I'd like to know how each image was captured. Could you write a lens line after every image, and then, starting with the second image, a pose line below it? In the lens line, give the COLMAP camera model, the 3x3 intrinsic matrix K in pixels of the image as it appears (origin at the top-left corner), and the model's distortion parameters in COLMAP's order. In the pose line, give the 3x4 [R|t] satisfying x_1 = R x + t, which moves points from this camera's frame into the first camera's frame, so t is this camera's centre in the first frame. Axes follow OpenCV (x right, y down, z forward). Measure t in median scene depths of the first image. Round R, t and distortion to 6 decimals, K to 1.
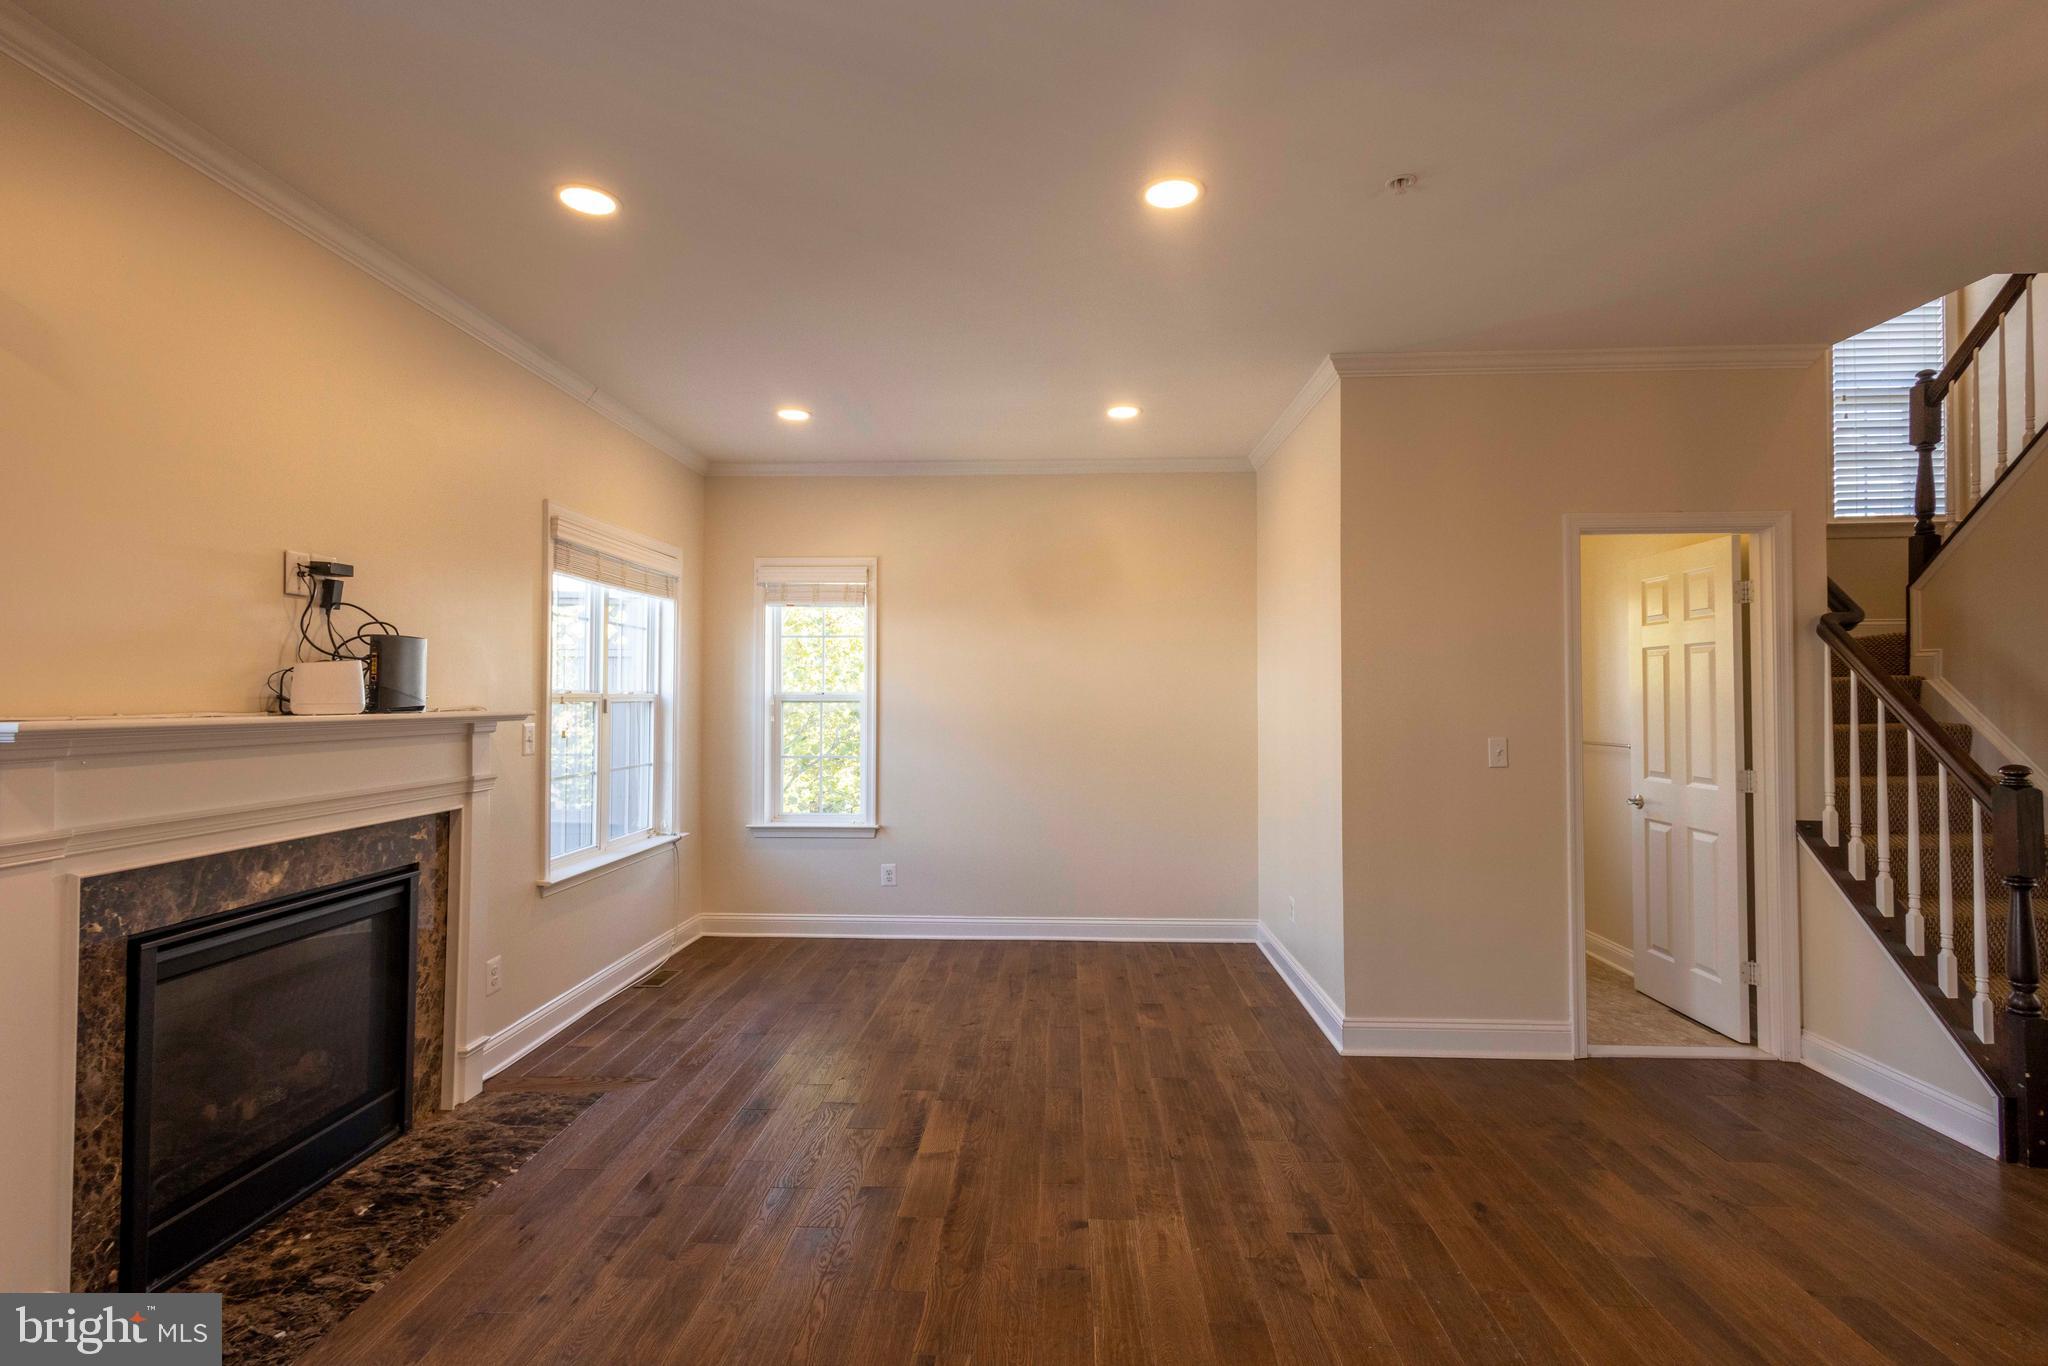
lens RADIAL K [[958.4, 0, 1027.2], [0, 958.4, 670.5], [0, 0, 1]] dist [0.001762, -0.000423]
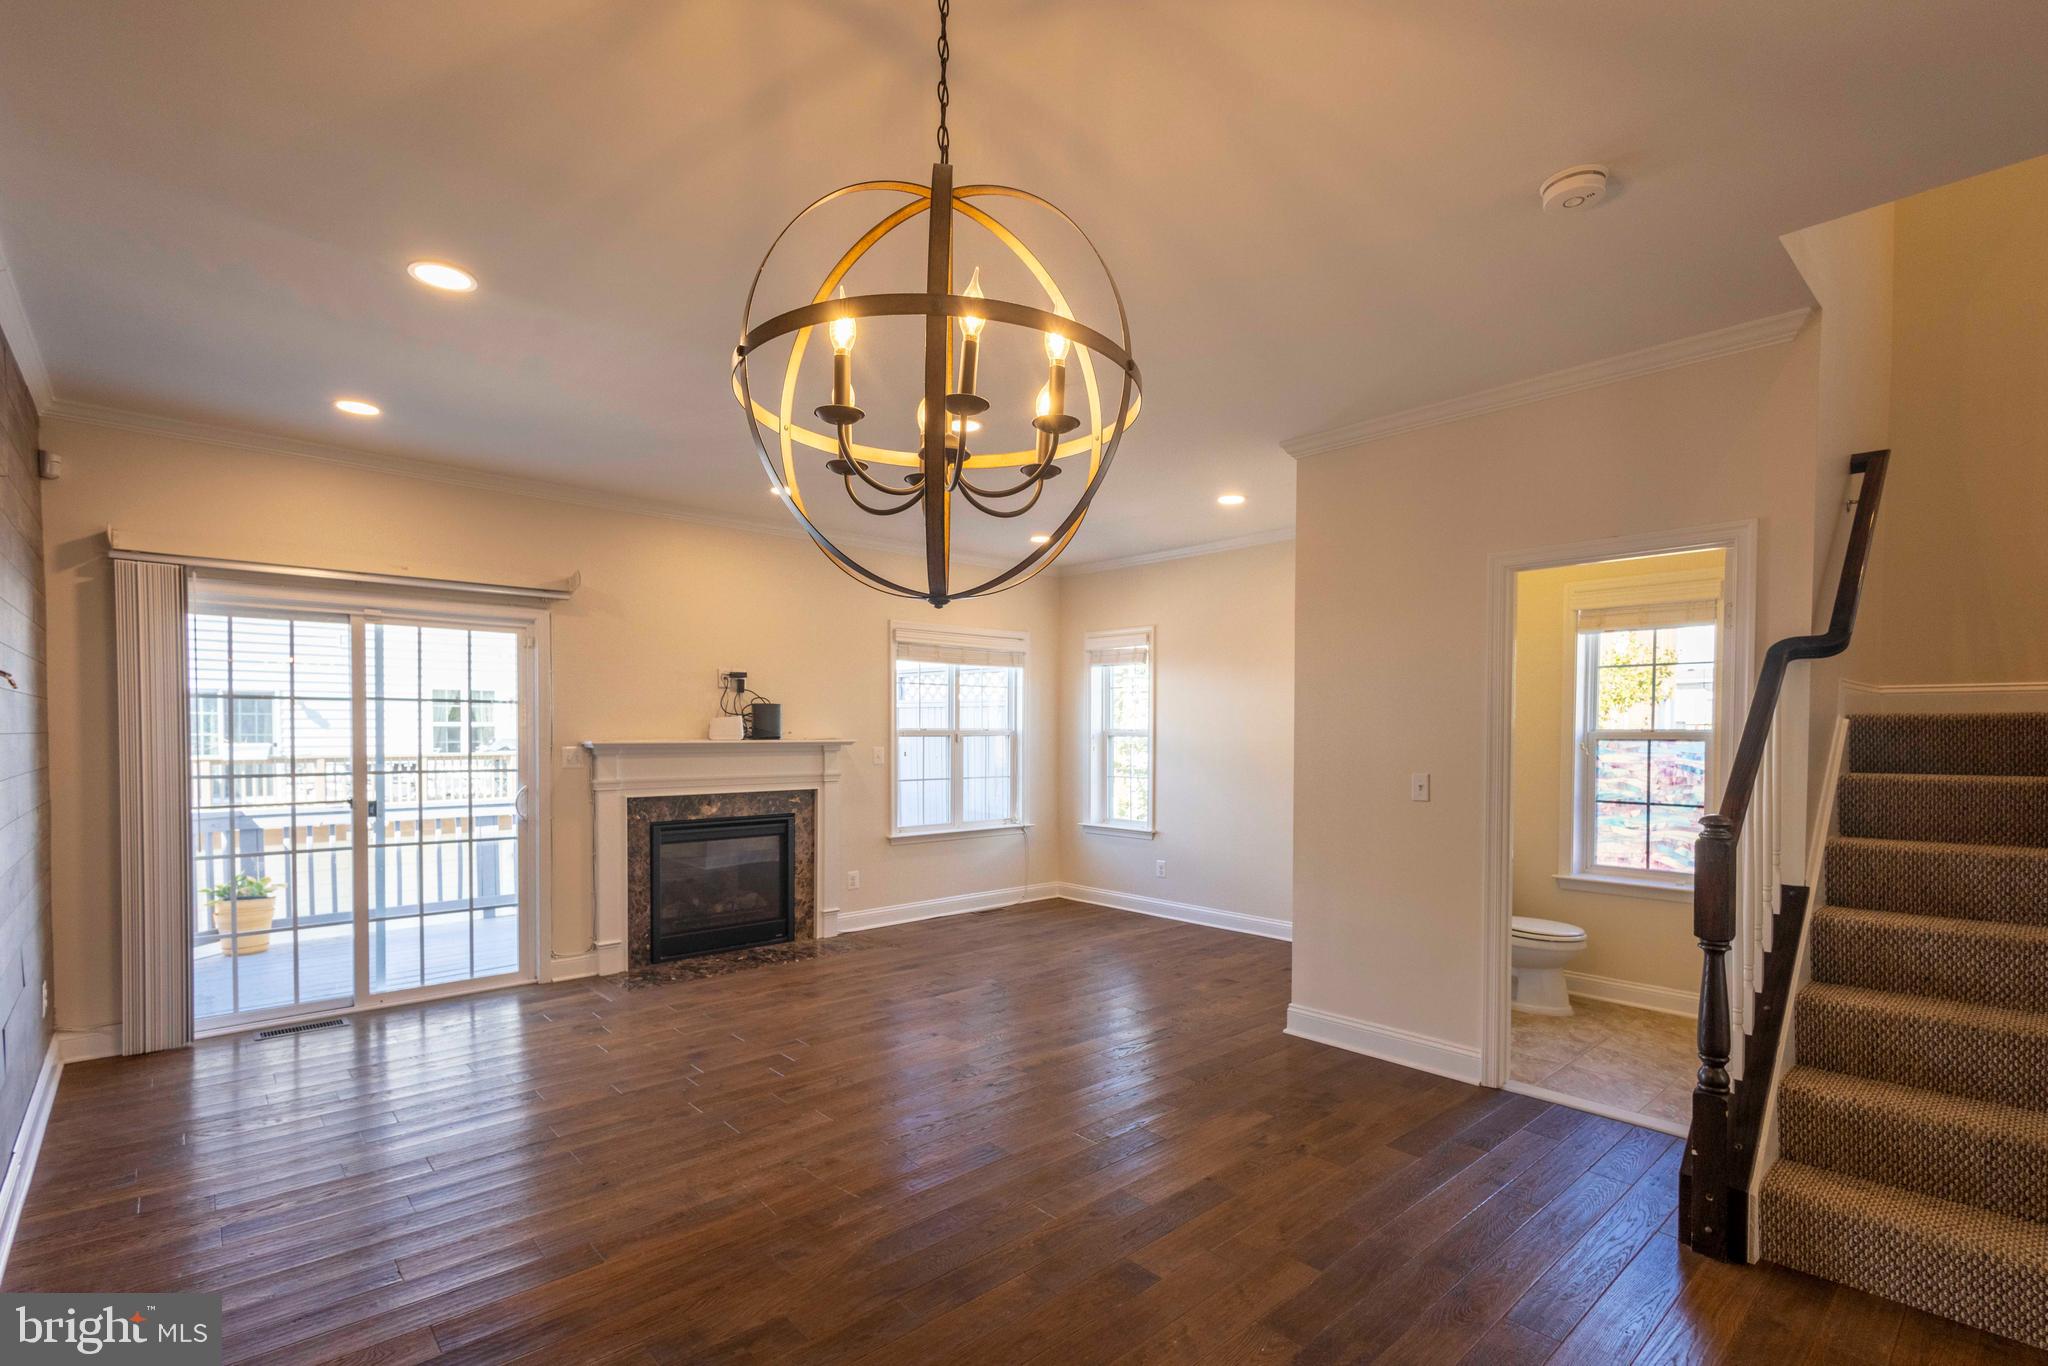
lens RADIAL K [[952.3, 0, 1022.5], [0, 952.3, 746.7], [0, 0, 1]] dist [0.002330, 0.000164]
pose [[0.696413, 0.011796, -0.717544, 0.959774], [0.018528, 0.999236, 0.034409, -0.002386], [0.717402, -0.037258, 0.695662, -0.050223]]
